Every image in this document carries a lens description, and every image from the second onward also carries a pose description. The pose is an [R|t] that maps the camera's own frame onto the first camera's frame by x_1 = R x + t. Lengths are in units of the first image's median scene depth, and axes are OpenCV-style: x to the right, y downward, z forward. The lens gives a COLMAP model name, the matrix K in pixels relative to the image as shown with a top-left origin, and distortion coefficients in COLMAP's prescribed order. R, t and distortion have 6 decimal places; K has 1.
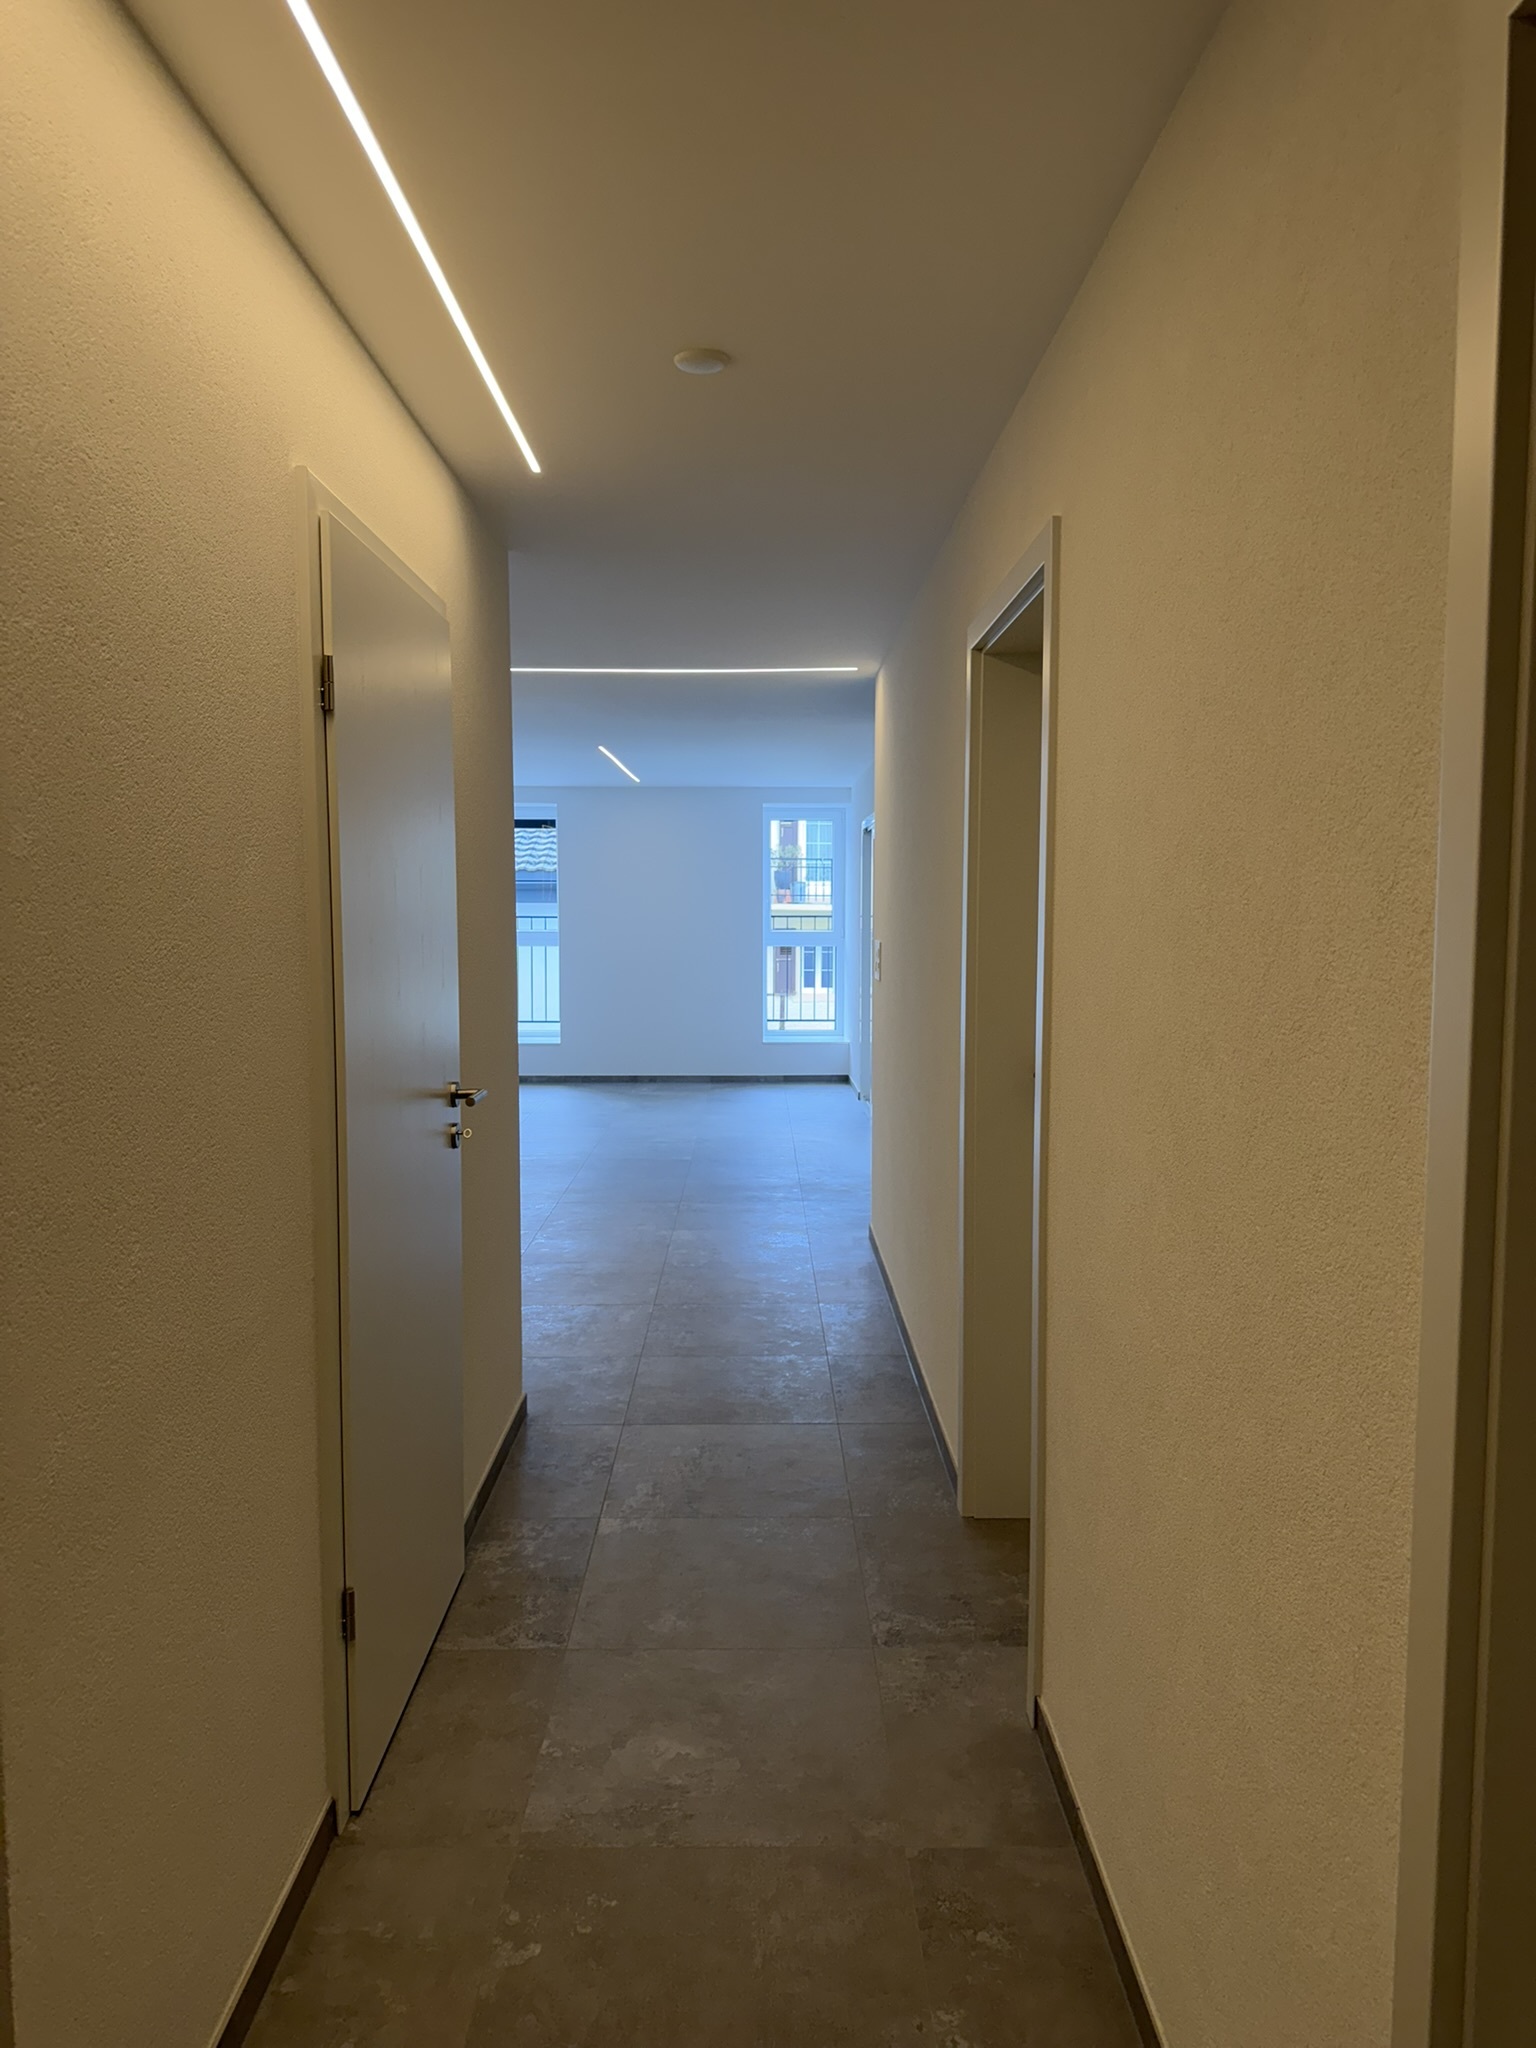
lens RADIAL K [[1456.6, 0, 758.9], [0, 1456.6, 1018.0], [0, 0, 1]] dist [-0.002031, -0.001520]
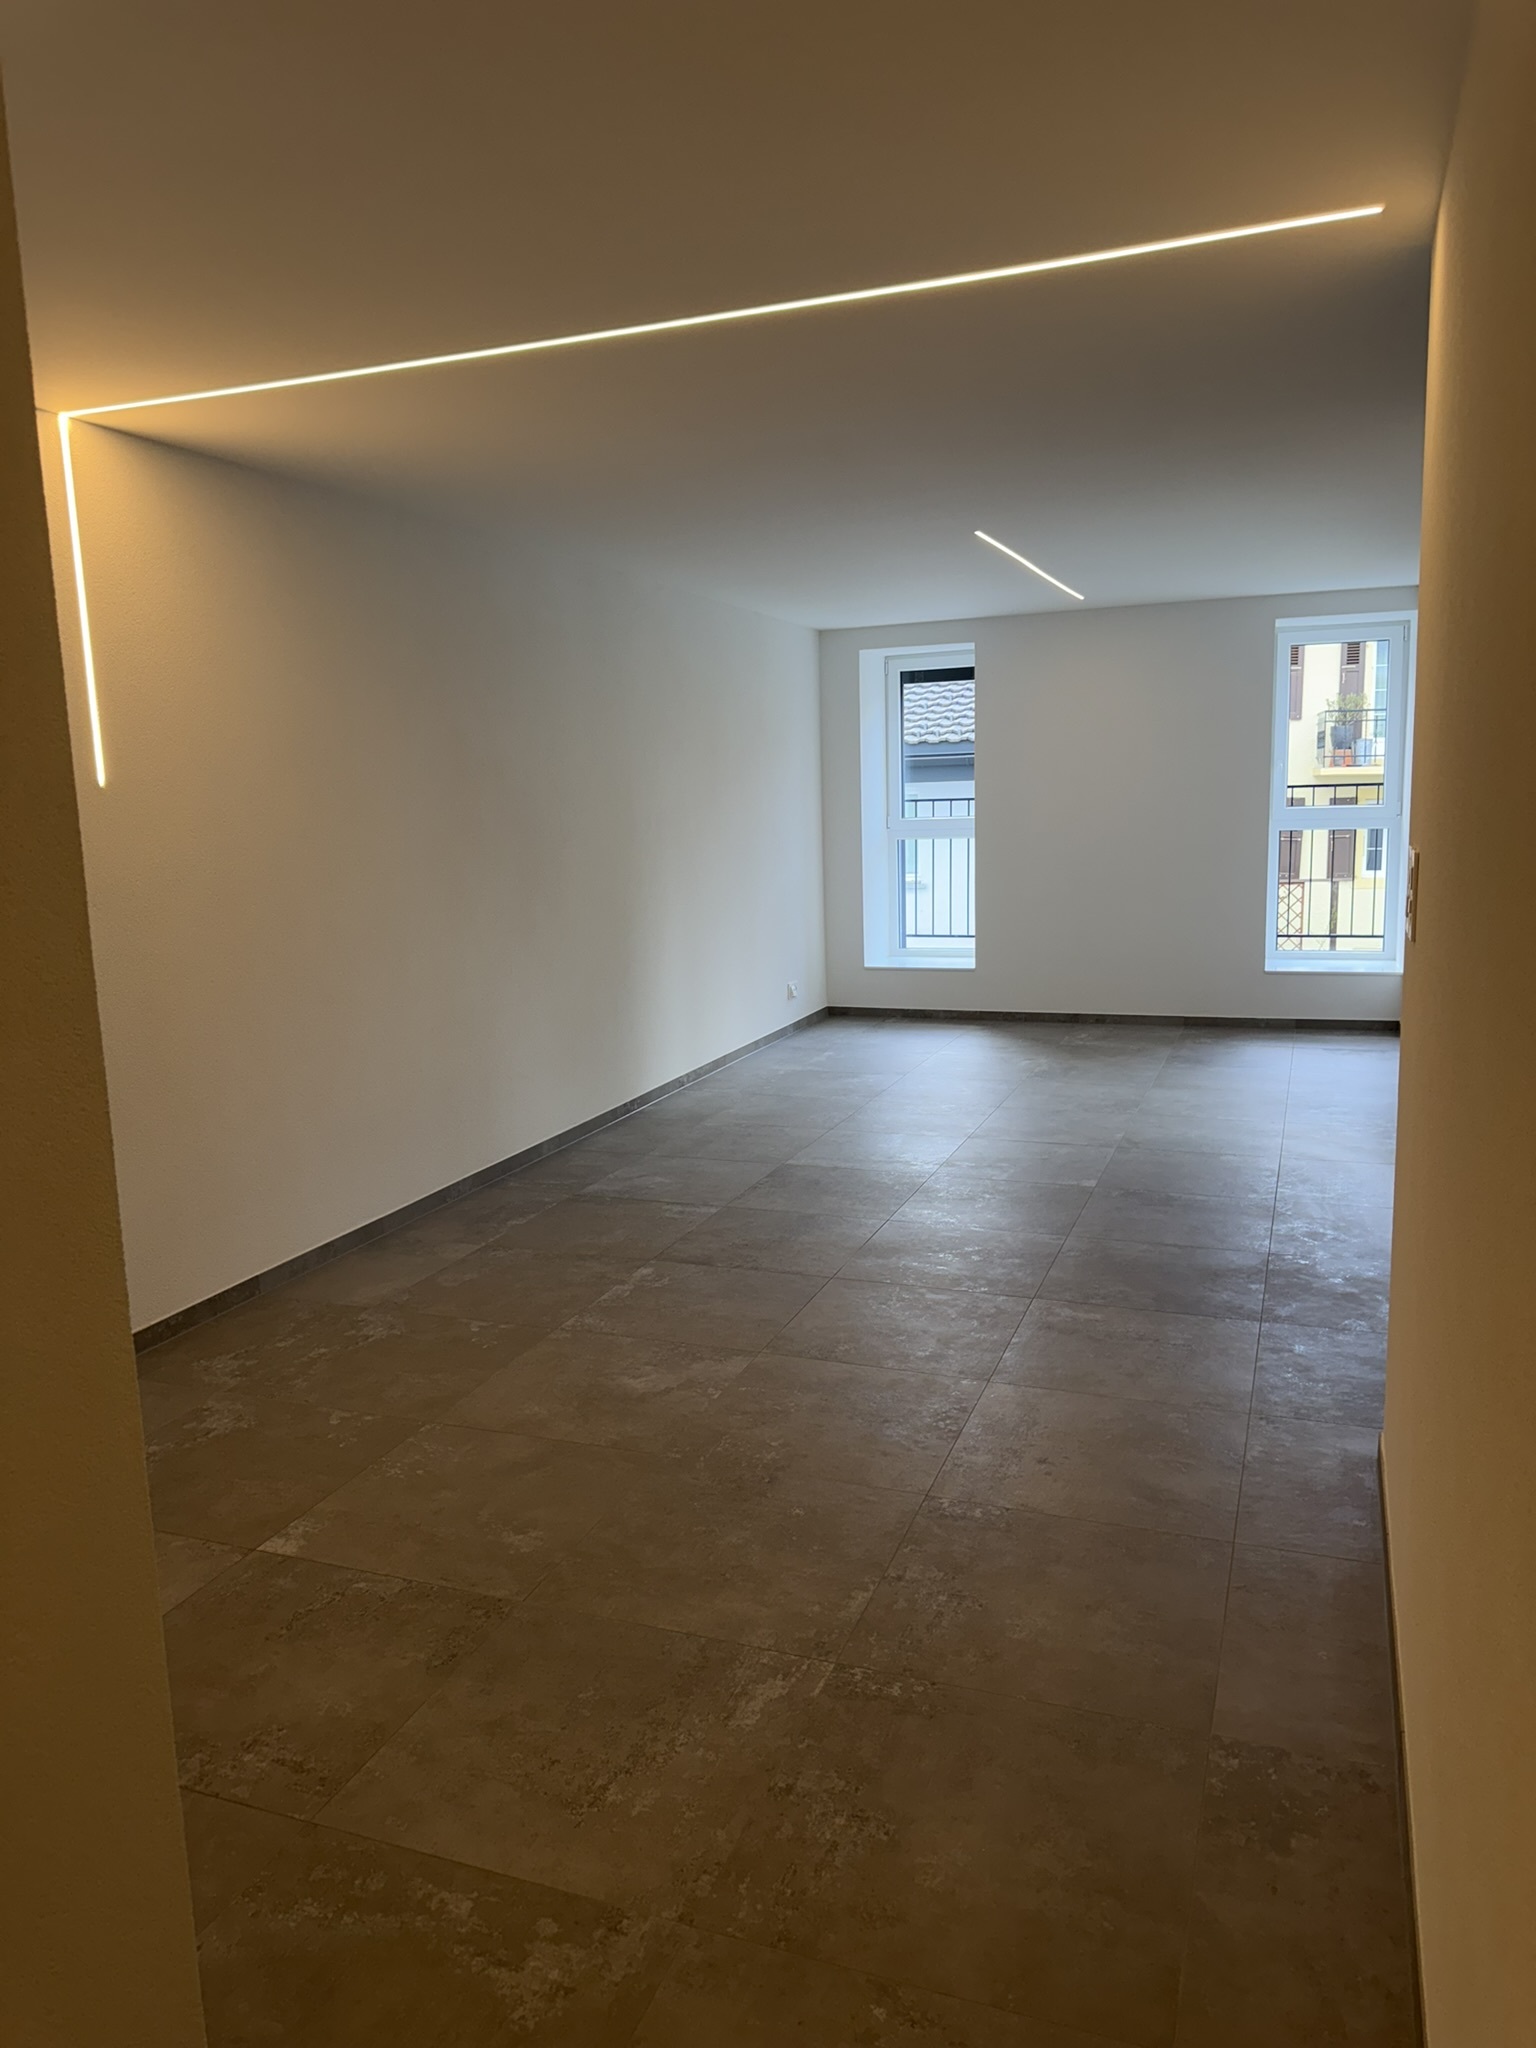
lens RADIAL K [[1441.2, 0, 764.0], [0, 1441.2, 965.1], [0, 0, 1]] dist [0.086491, -0.000584]
pose [[0.931912, 0.020203, -0.362122, 0.032172], [-0.001556, 0.998661, 0.051710, -0.022145], [0.362682, -0.047626, 0.930695, 0.264243]]
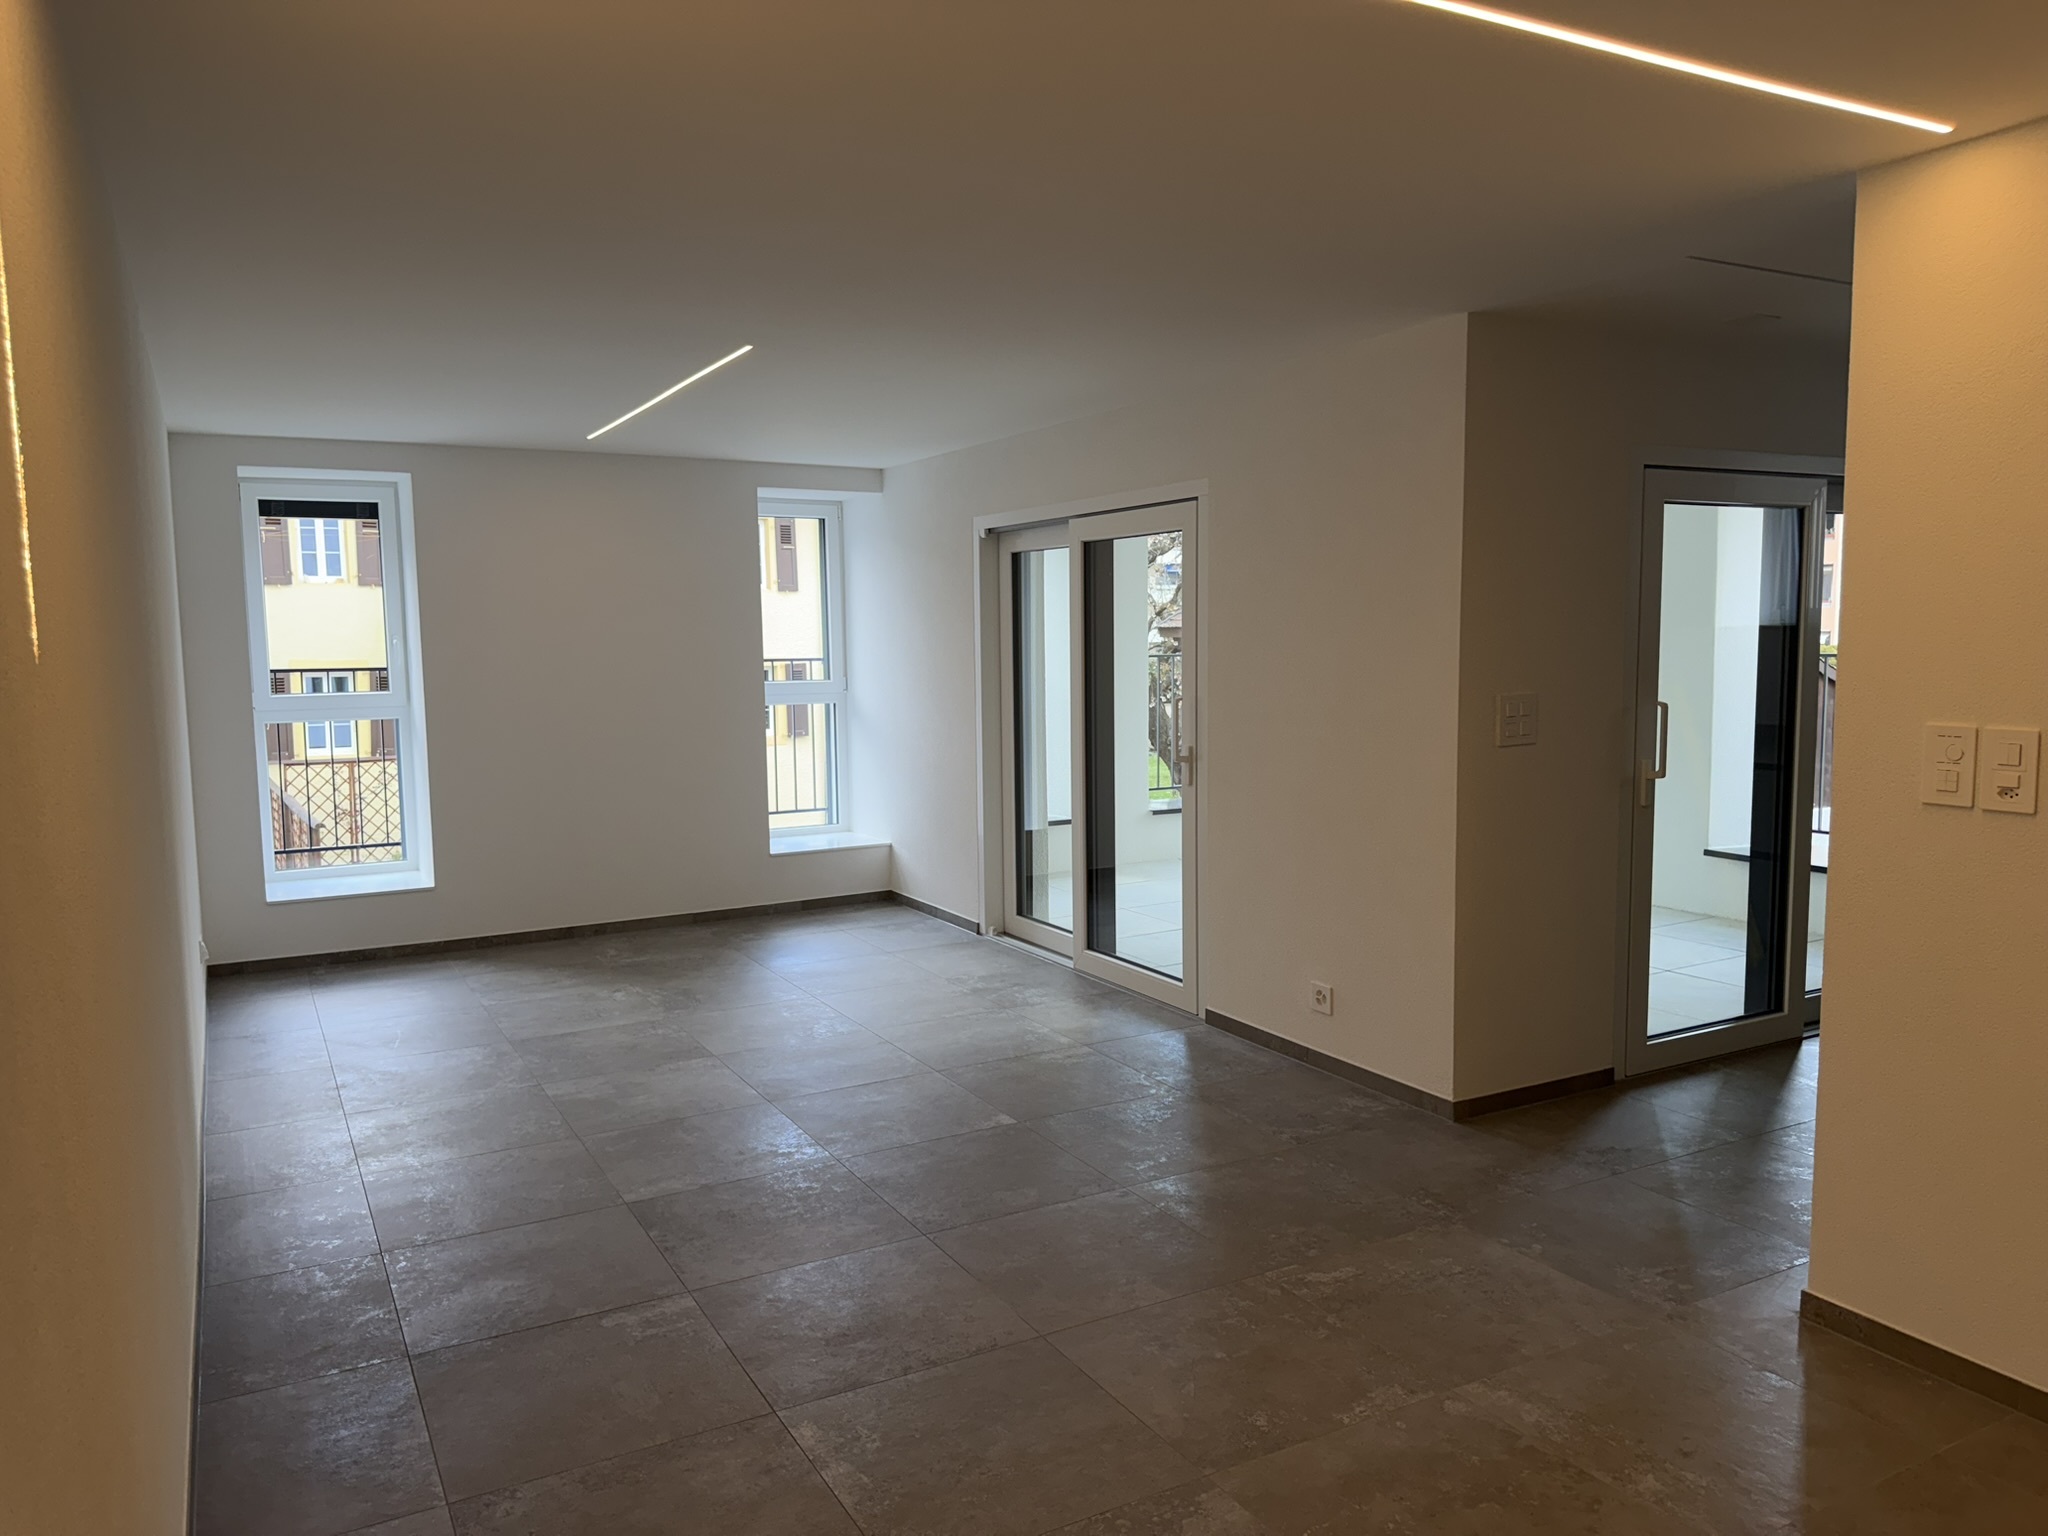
lens RADIAL K [[1429.9, 0, 1024.0], [0, 1429.9, 768.0], [0, 0, 1]] dist [0.002144, -0.000518]
pose [[0.875706, -0.055778, 0.479613, -0.202115], [0.048134, 0.998442, 0.028231, -0.034812], [-0.480440, -0.001637, 0.877026, 0.379154]]
